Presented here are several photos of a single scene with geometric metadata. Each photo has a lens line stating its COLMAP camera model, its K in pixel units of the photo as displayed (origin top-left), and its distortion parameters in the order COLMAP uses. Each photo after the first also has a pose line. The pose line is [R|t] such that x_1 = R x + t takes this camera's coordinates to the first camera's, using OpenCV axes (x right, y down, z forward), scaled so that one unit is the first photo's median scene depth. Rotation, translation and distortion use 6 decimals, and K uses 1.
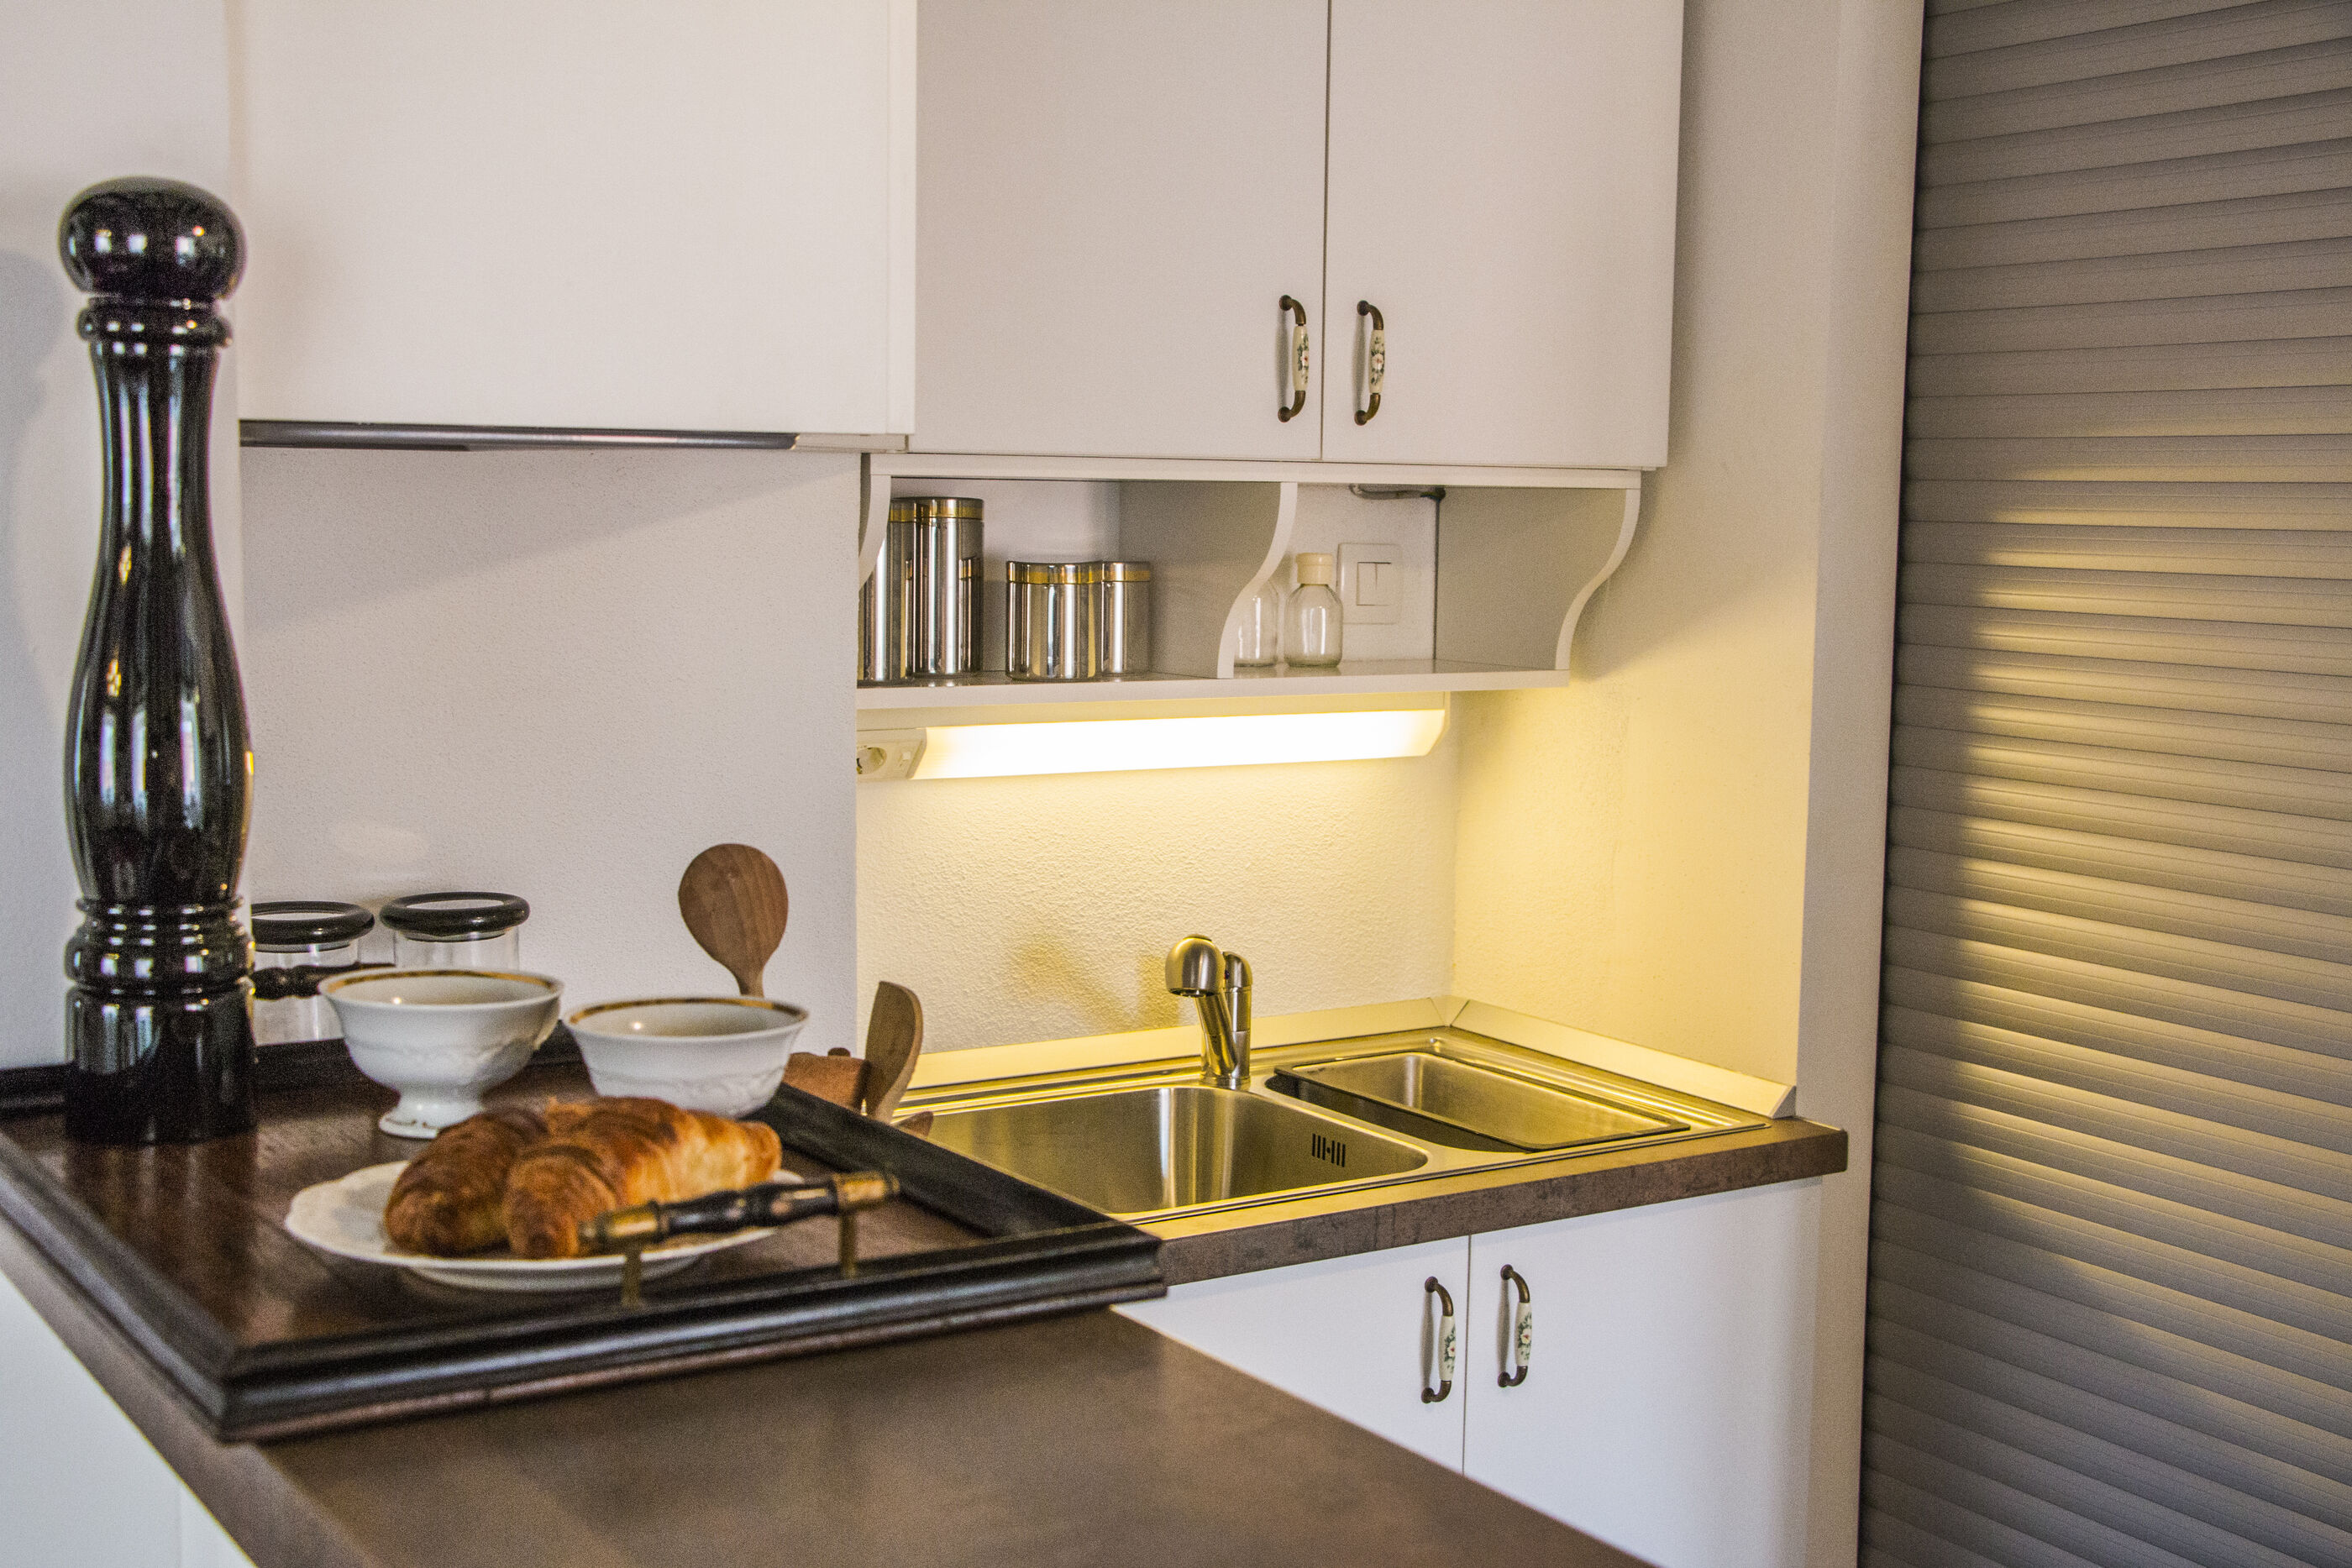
lens RADIAL K [[2811.3, 0, 1178.8], [0, 2811.3, 783.2], [0, 0, 1]] dist [0.011048, 0.000000]
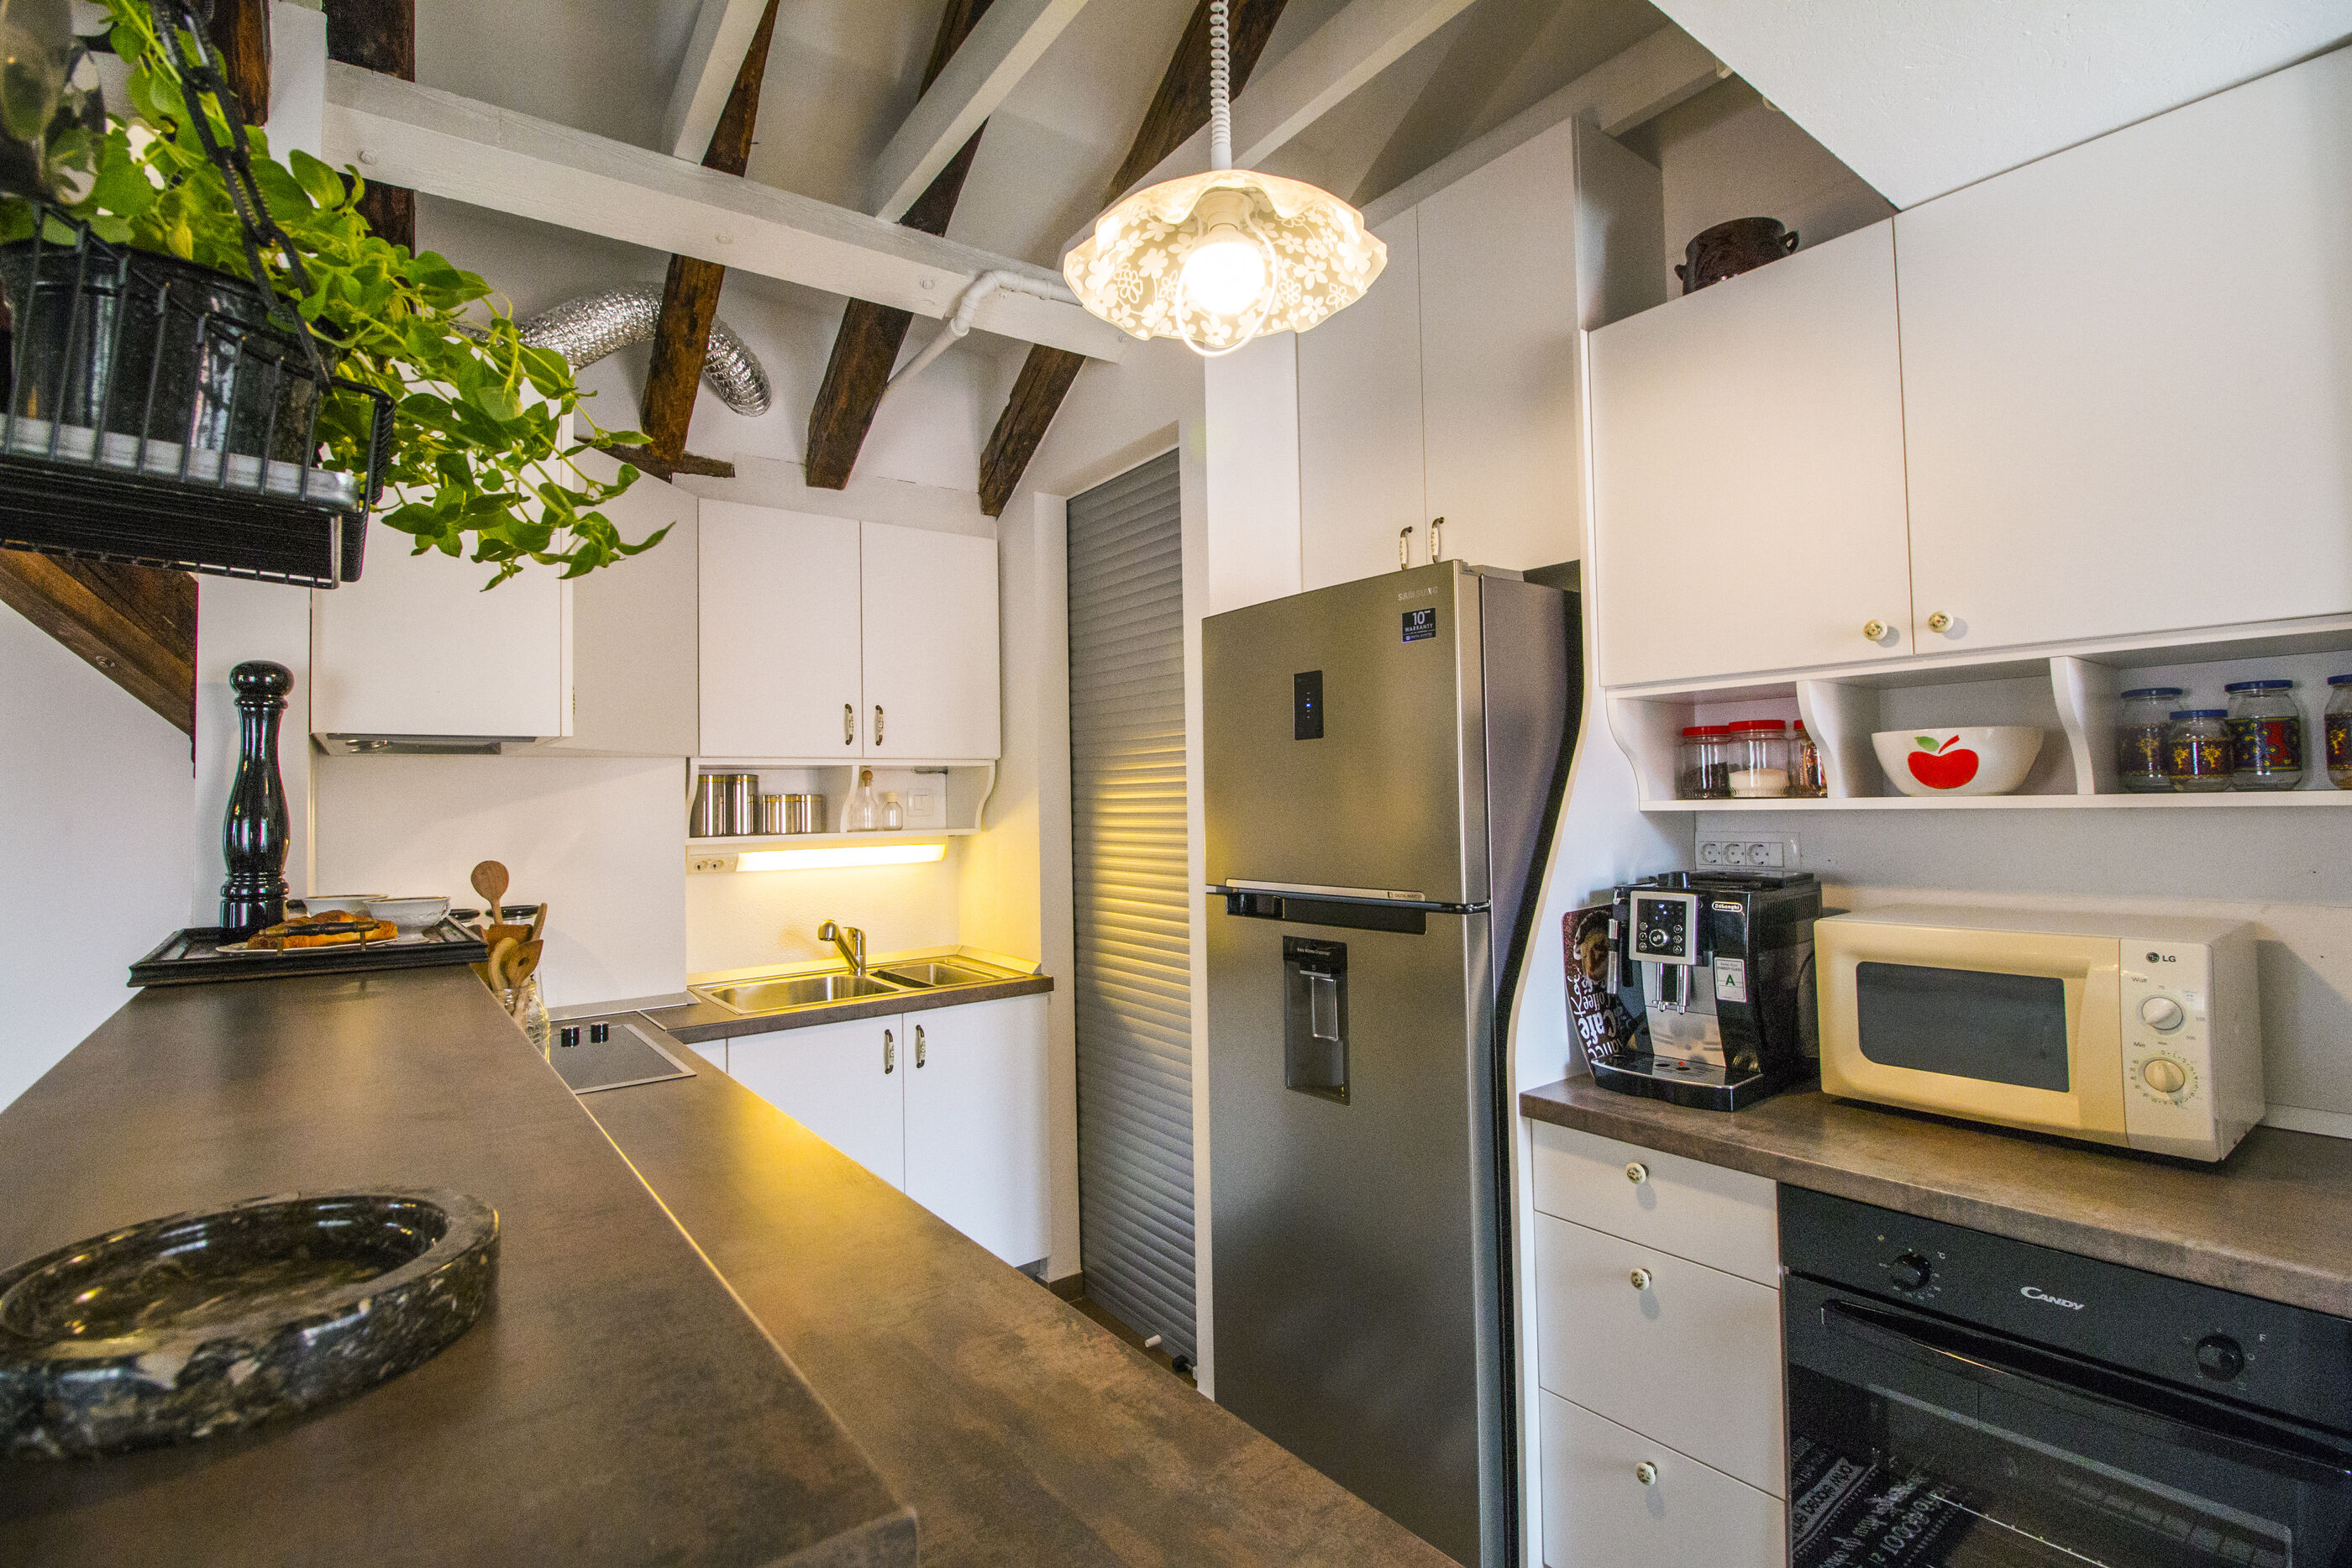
lens RADIAL K [[1077.8, 0, 1183.0], [0, 1077.8, 761.7], [0, 0, 1]] dist [-0.006592, -0.007824]
pose [[0.996240, -0.033526, 0.079892, 0.303482], [0.044307, 0.989545, -0.137253, 0.064029], [-0.074455, 0.140277, 0.987309, -0.166672]]
